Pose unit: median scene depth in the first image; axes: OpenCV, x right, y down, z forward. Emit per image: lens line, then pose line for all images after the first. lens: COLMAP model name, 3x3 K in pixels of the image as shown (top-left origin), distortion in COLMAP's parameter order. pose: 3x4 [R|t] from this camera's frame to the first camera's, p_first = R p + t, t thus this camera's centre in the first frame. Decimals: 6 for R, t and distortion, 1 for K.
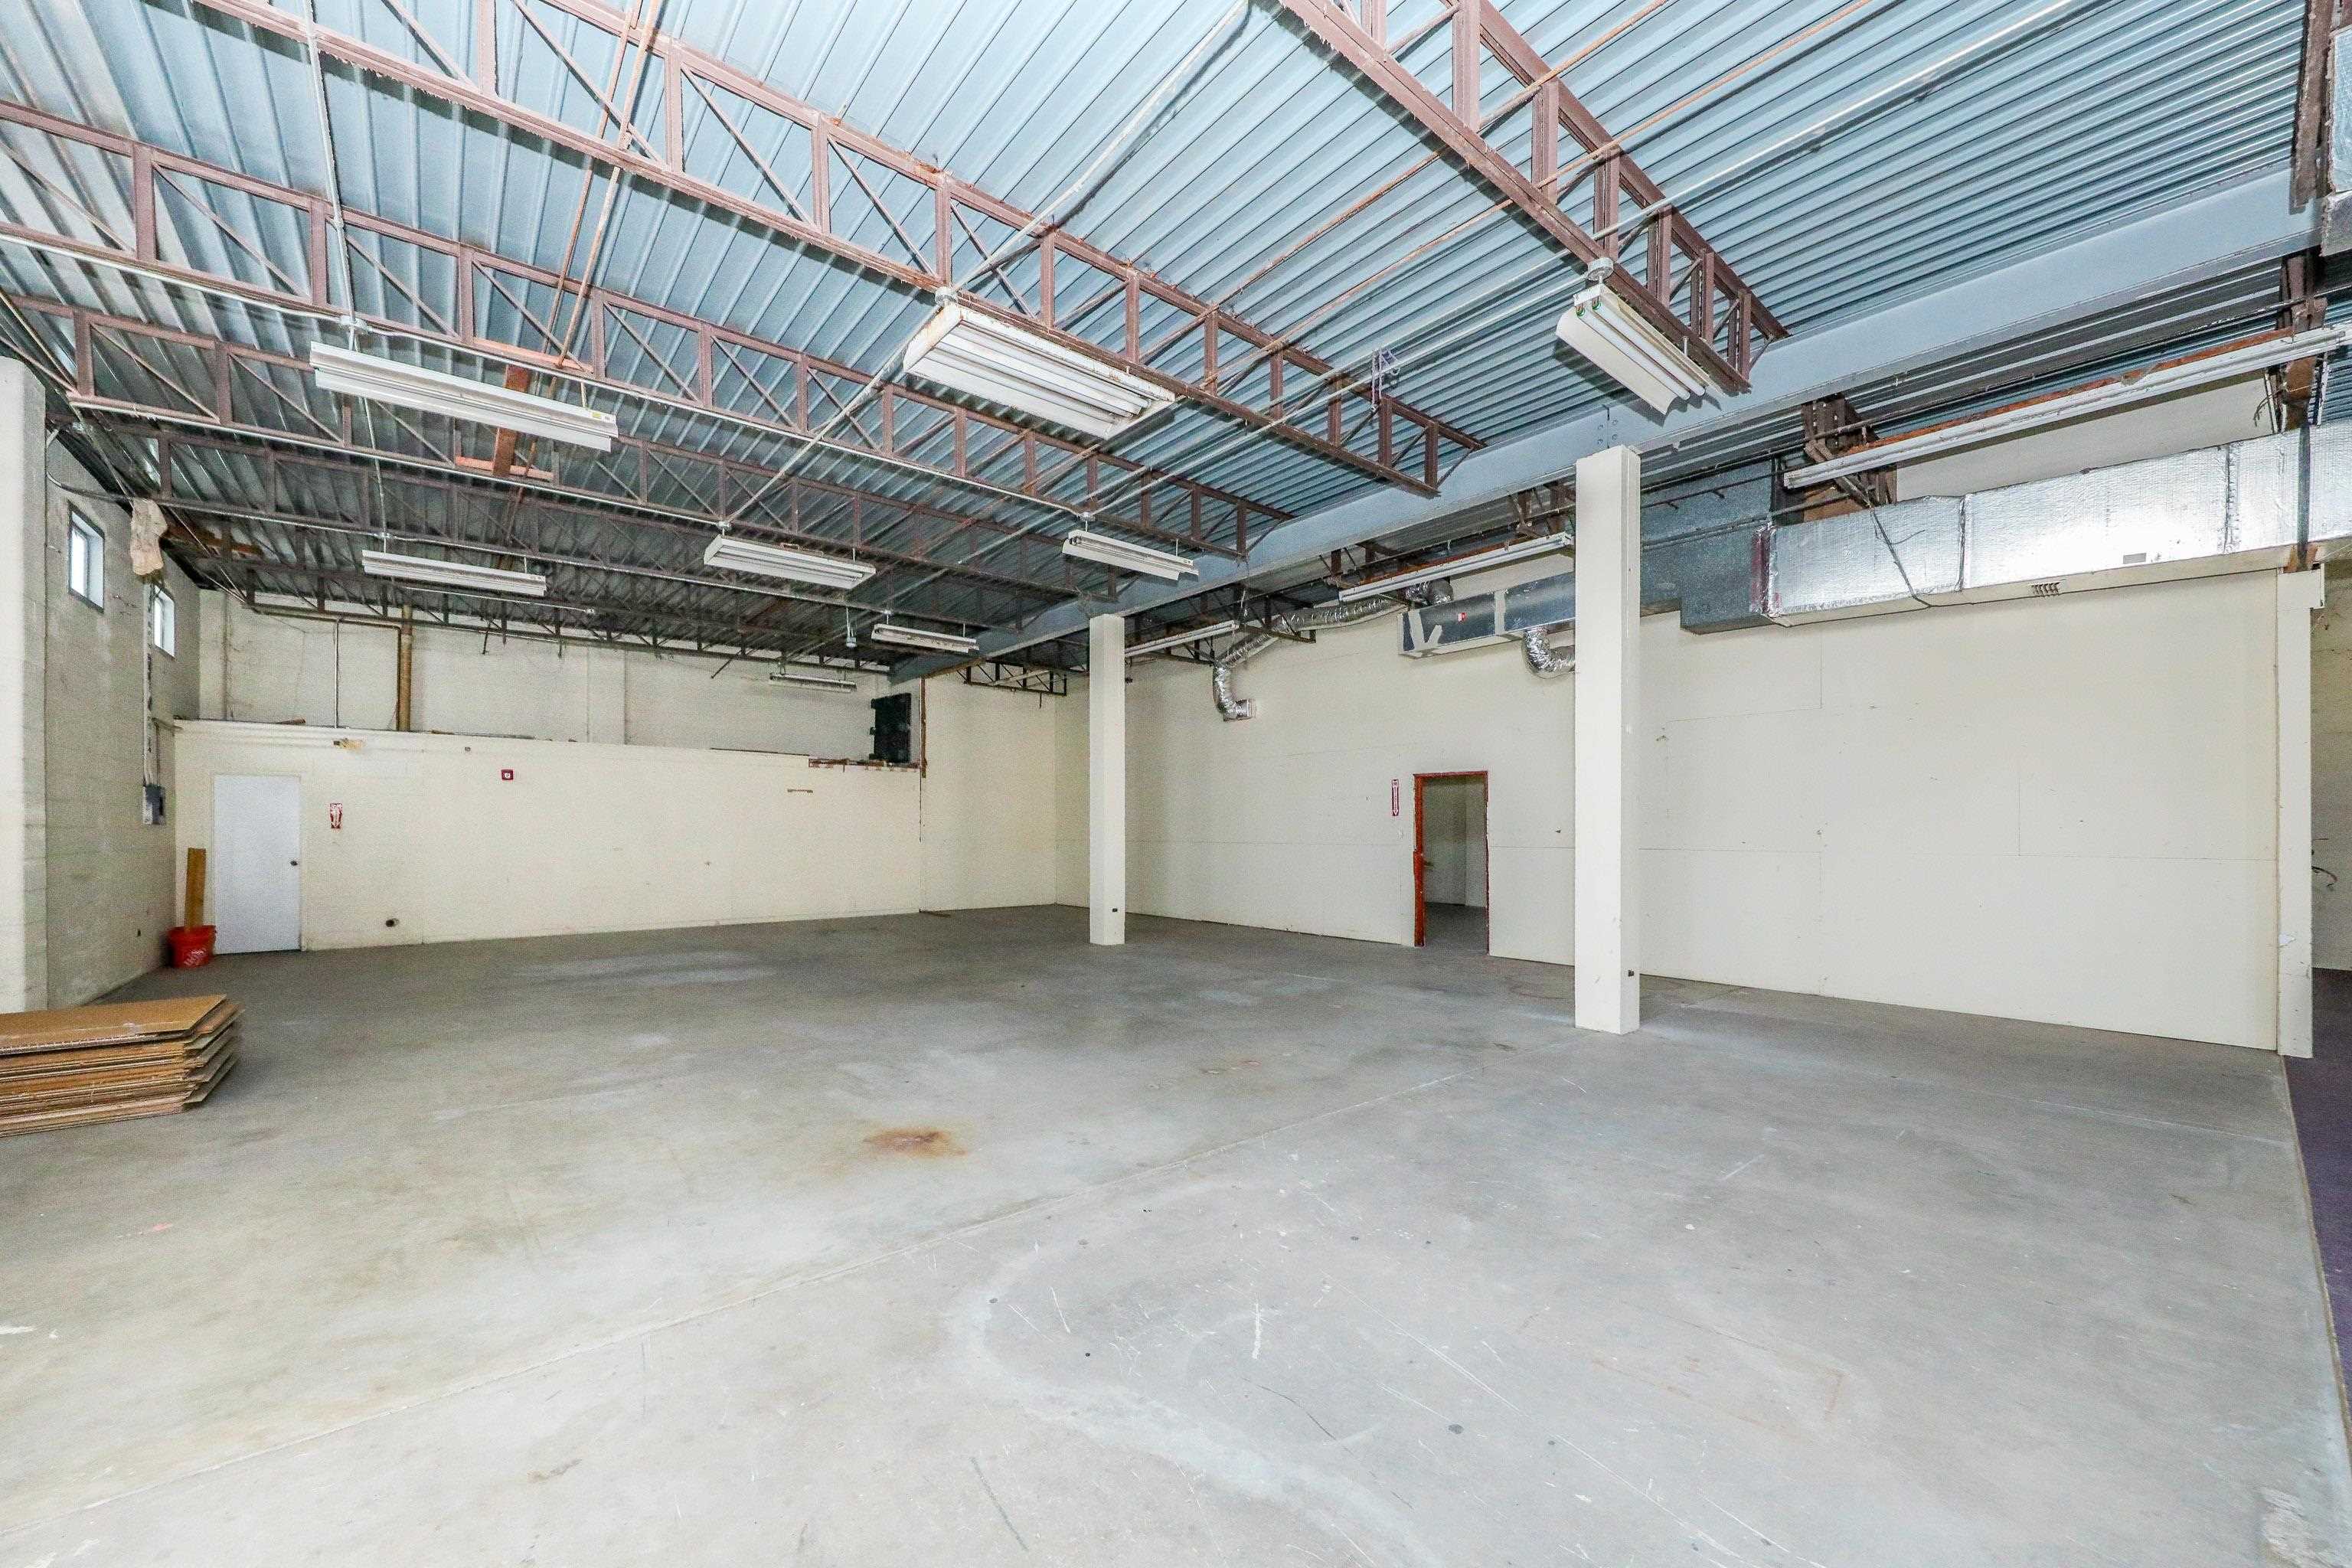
lens RADIAL K [[894.3, 0, 1175.7], [0, 894.3, 833.8], [0, 0, 1]] dist [0.001162, 0.000178]
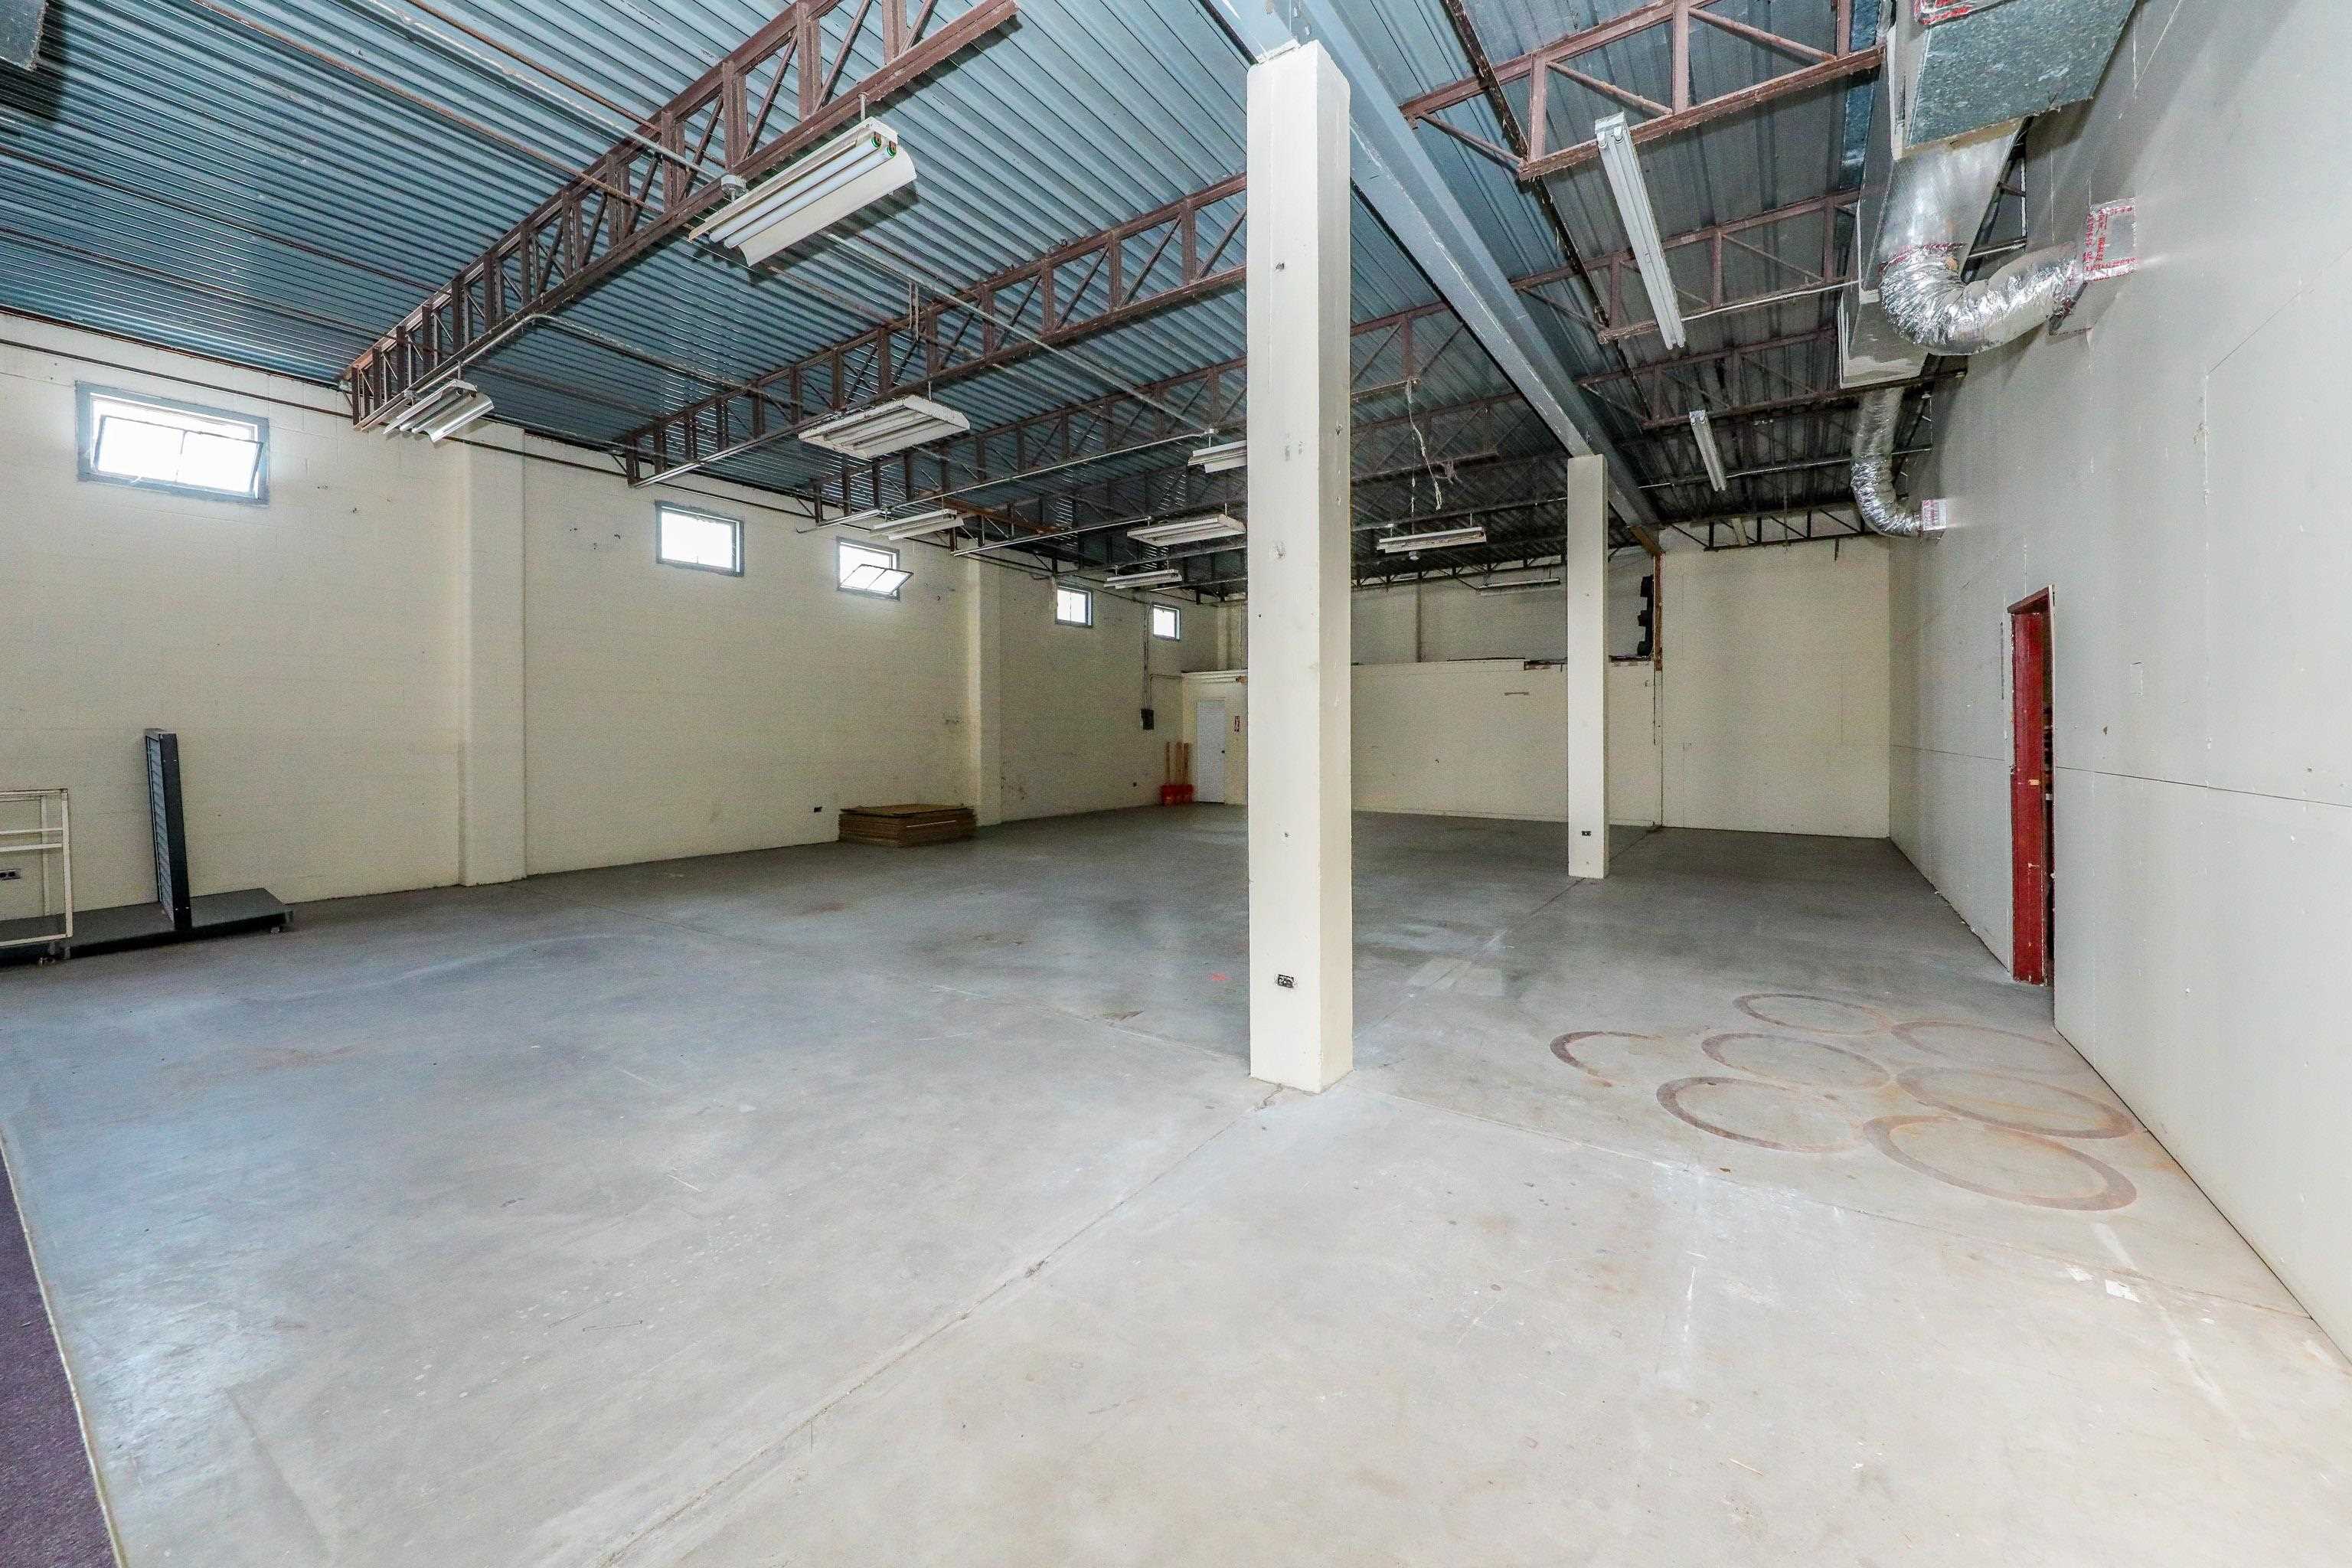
lens RADIAL K [[879.5, 0, 1176.1], [0, 879.5, 743.3], [0, 0, 1]] dist [0.000349, -0.000018]
pose [[0.264231, 0.009638, -0.964411, 0.621482], [0.000086, 0.999950, 0.010016, -0.000172], [0.964459, -0.002729, 0.264217, 0.477988]]
